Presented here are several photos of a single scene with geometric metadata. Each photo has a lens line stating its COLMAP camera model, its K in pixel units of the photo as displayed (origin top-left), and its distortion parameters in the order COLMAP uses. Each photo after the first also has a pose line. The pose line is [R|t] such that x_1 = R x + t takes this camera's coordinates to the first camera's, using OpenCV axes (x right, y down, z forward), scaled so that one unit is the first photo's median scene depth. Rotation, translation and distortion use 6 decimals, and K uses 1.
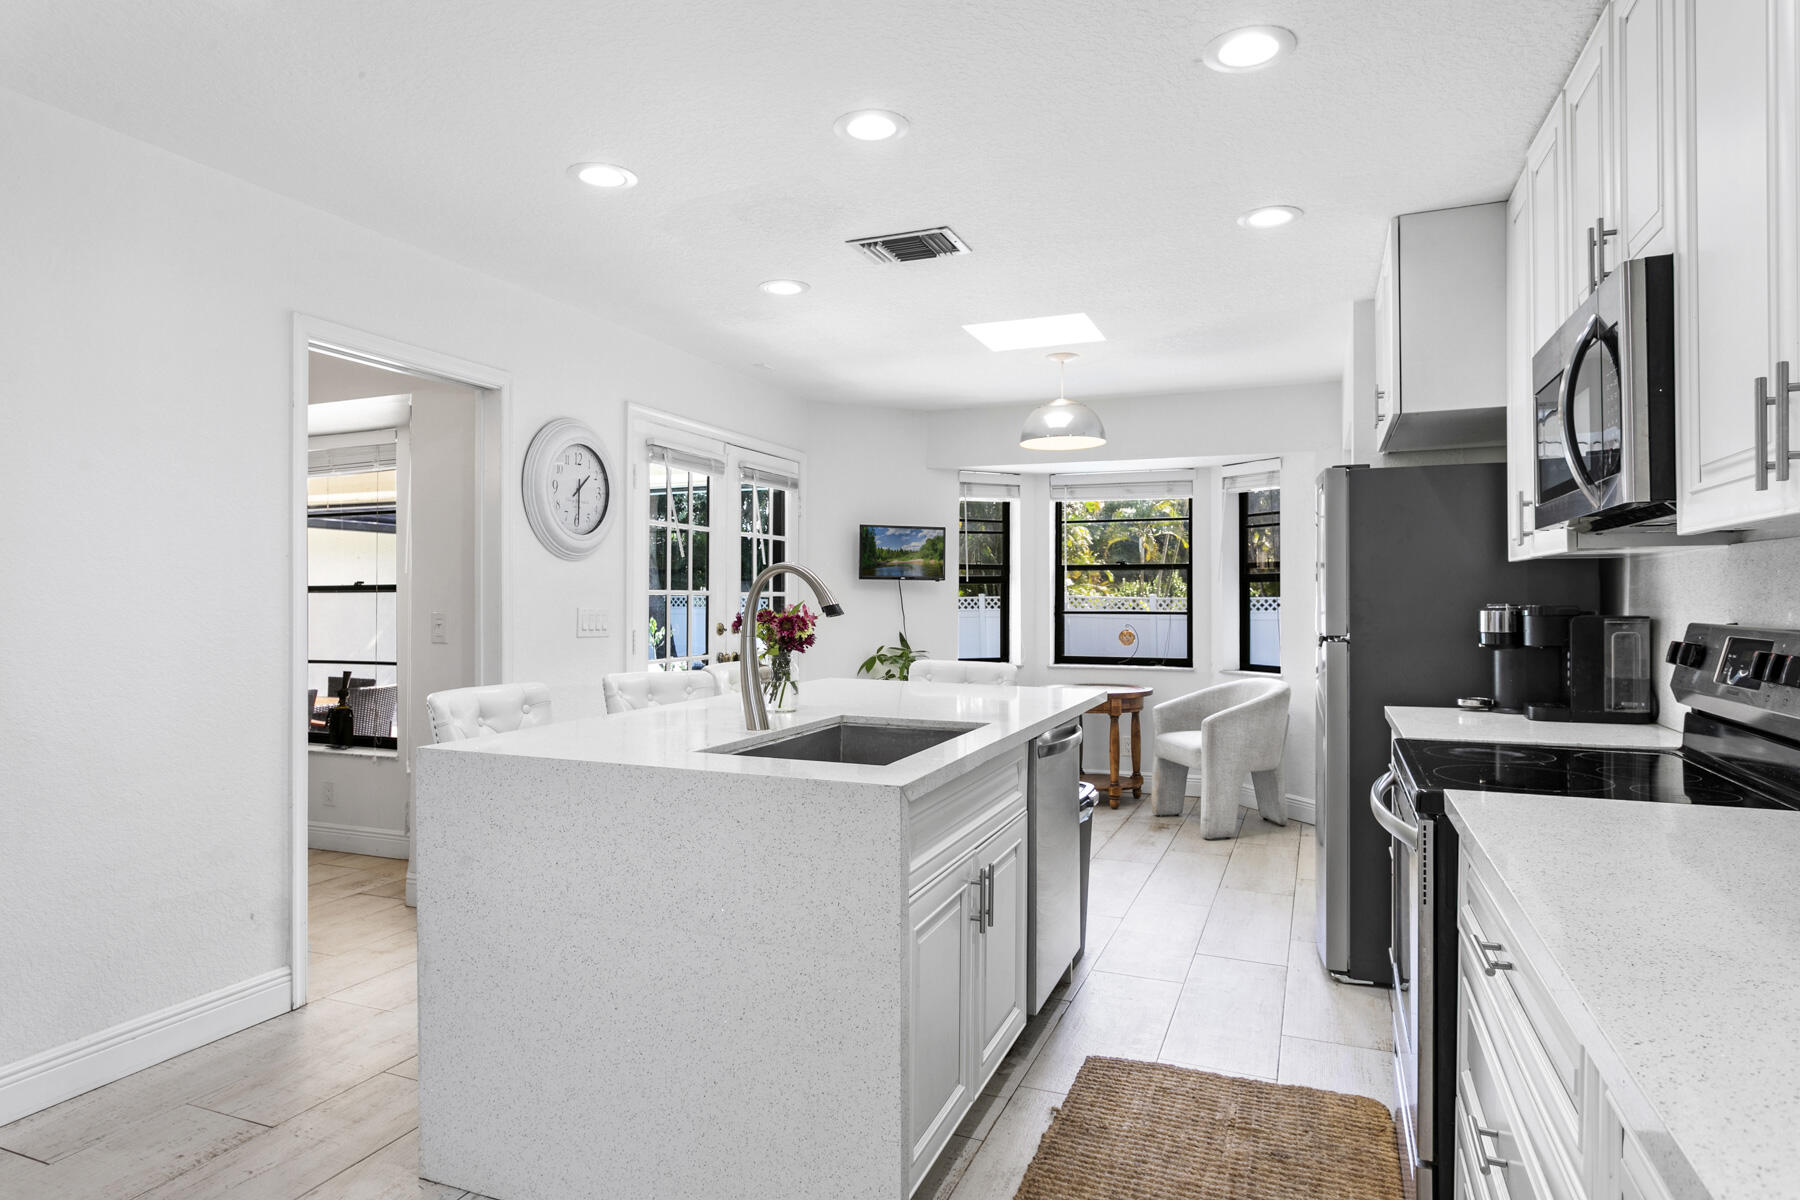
lens RADIAL K [[1024.1, 0, 900.3], [0, 1024.1, 599.2], [0, 0, 1]] dist [0.010162, -0.000223]
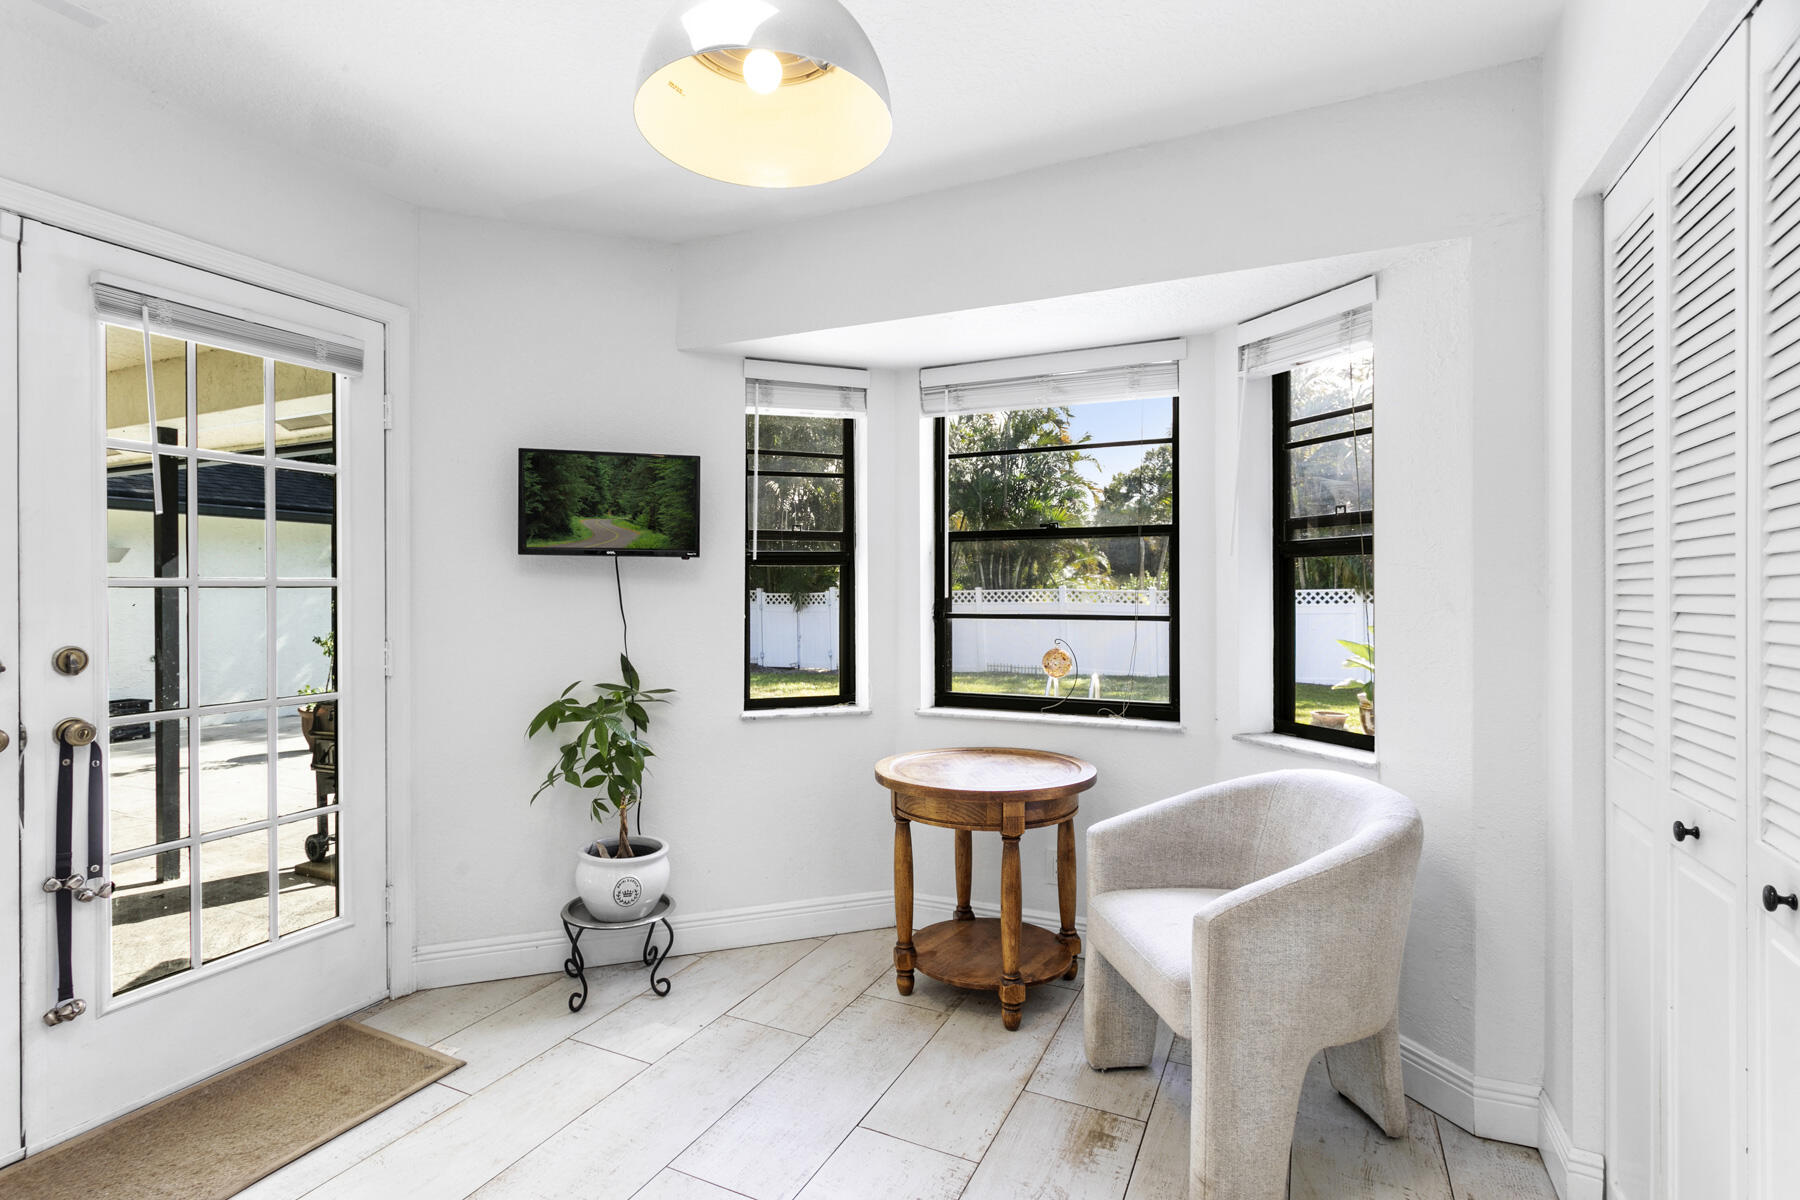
lens RADIAL K [[868.9, 0, 895.6], [0, 868.9, 595.0], [0, 0, 1]] dist [-0.001881, 0.004106]
pose [[0.998456, -0.001156, -0.055534, 0.165152], [0.001310, 0.999995, 0.002737, -0.000123], [0.055530, -0.002806, 0.998453, 0.549435]]
